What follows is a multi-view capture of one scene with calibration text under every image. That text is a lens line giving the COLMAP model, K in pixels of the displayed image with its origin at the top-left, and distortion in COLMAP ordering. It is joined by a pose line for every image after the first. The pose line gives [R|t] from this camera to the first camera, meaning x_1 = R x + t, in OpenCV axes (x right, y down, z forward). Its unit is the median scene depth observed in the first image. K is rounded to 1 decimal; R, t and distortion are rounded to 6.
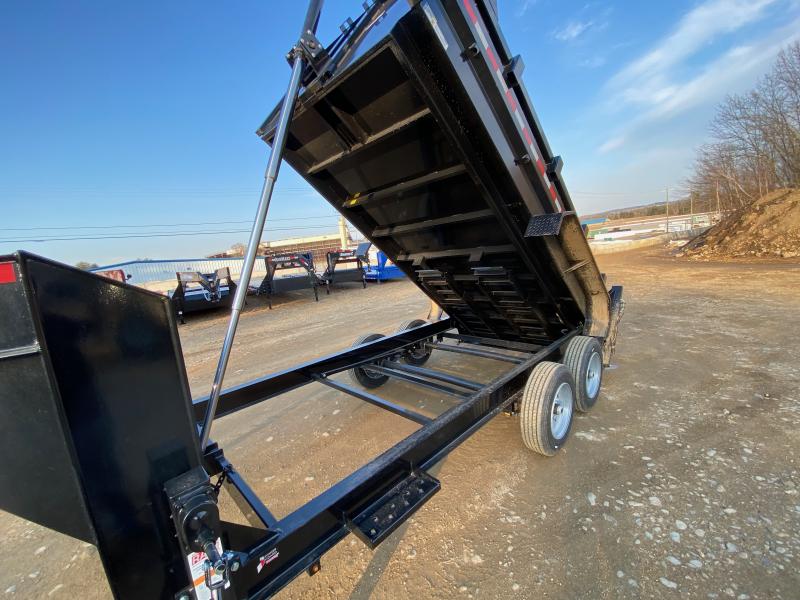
lens RADIAL K [[321.5, 0, 396.0], [0, 321.5, 301.1], [0, 0, 1]] dist [0.035633, -0.027131]
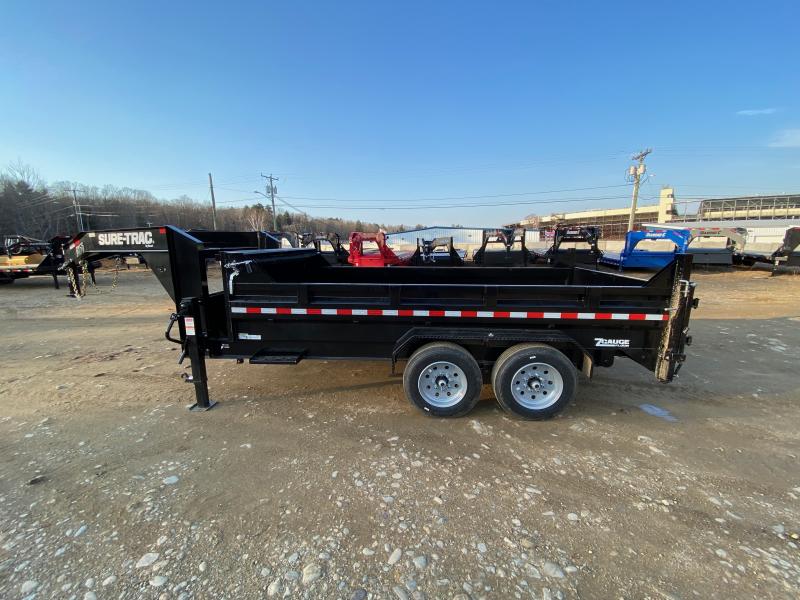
lens RADIAL K [[322.6, 0, 398.9], [0, 322.6, 301.8], [0, 0, 1]] dist [0.015954, -0.018551]
pose [[0.663997, 0.227955, -0.712141, 0.236772], [-0.164374, 0.973599, 0.158385, -0.021713], [0.729444, 0.011890, 0.683937, 0.022179]]
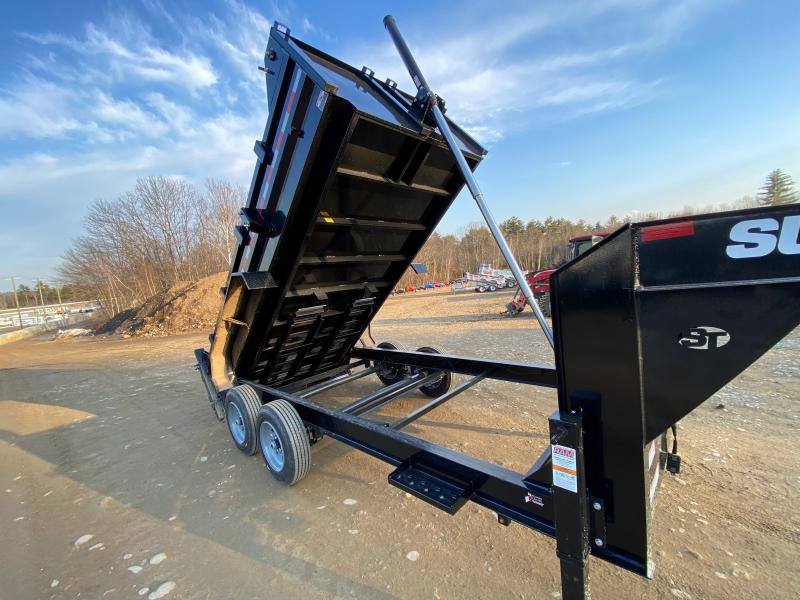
lens RADIAL K [[322.6, 0, 398.9], [0, 322.6, 301.8], [0, 0, 1]] dist [0.015954, -0.018551]
pose [[-0.022531, 0.028943, 0.999327, -0.265270], [0.250990, 0.967731, -0.022369, -0.008667], [-0.967727, 0.250317, -0.029068, 0.241178]]
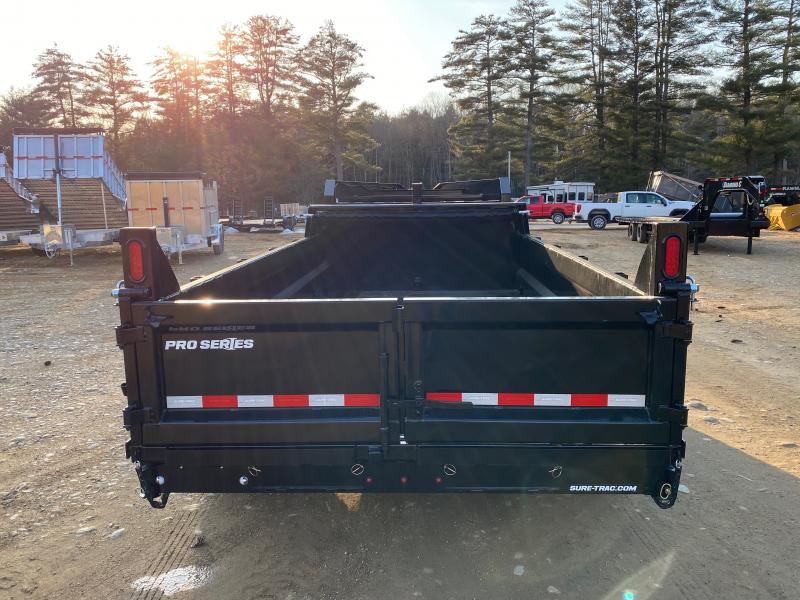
lens RADIAL K [[683.5, 0, 401.2], [0, 683.5, 306.8], [0, 0, 1]] dist [0.023210, -0.018215]
pose [[-0.715954, 0.215242, -0.664140, 0.293185], [-0.019630, 0.944705, 0.327333, -0.100216], [0.697872, 0.247393, -0.672140, 0.525775]]
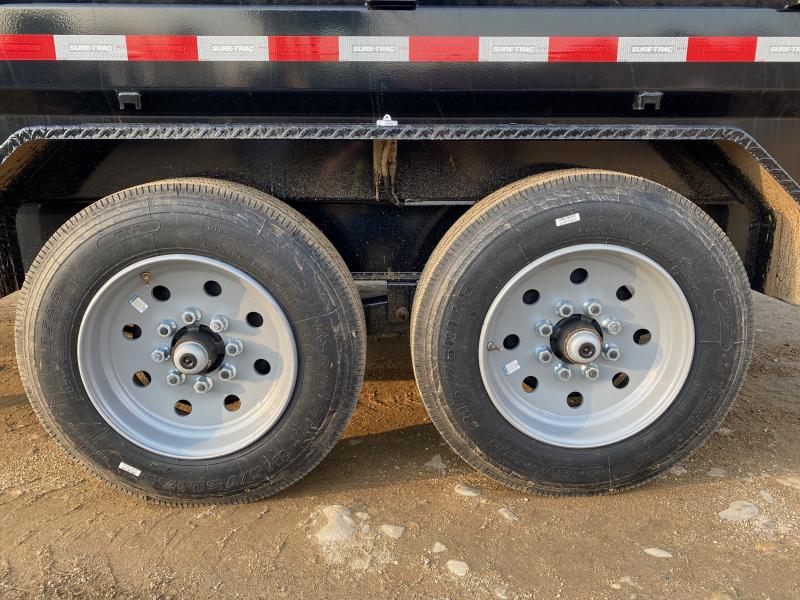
lens RADIAL K [[683.5, 0, 401.2], [0, 683.5, 306.8], [0, 0, 1]] dist [0.023210, -0.018215]
pose [[0.732500, 0.259312, -0.629445, 0.199075], [-0.161442, 0.964404, 0.209431, 0.031293], [0.661347, -0.051789, 0.748290, 0.146444]]
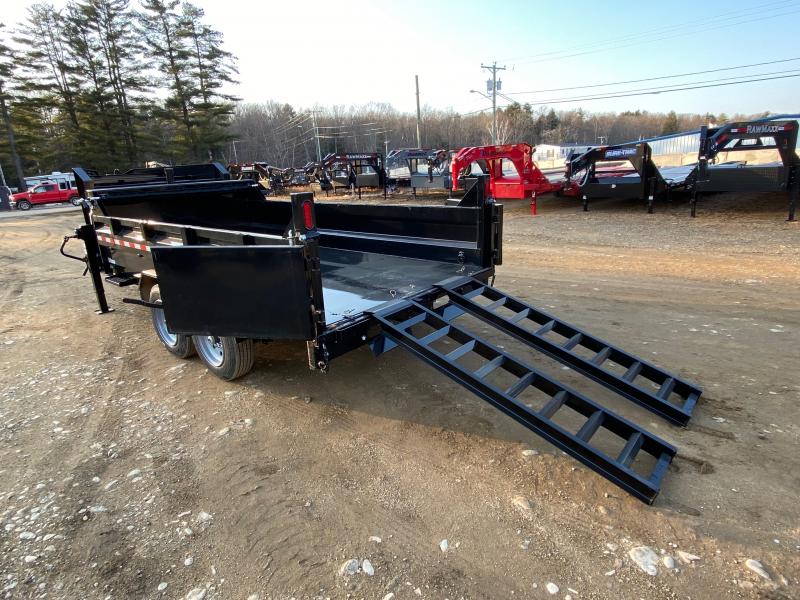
lens RADIAL K [[448.7, 0, 400.0], [0, 448.7, 300.0], [0, 0, 1]] dist [0.023343, -0.024254]
pose [[0.091854, 0.376476, -0.921861, 0.423304], [-0.100831, 0.924533, 0.367520, -0.087314], [0.990654, 0.059194, 0.122883, 0.337691]]
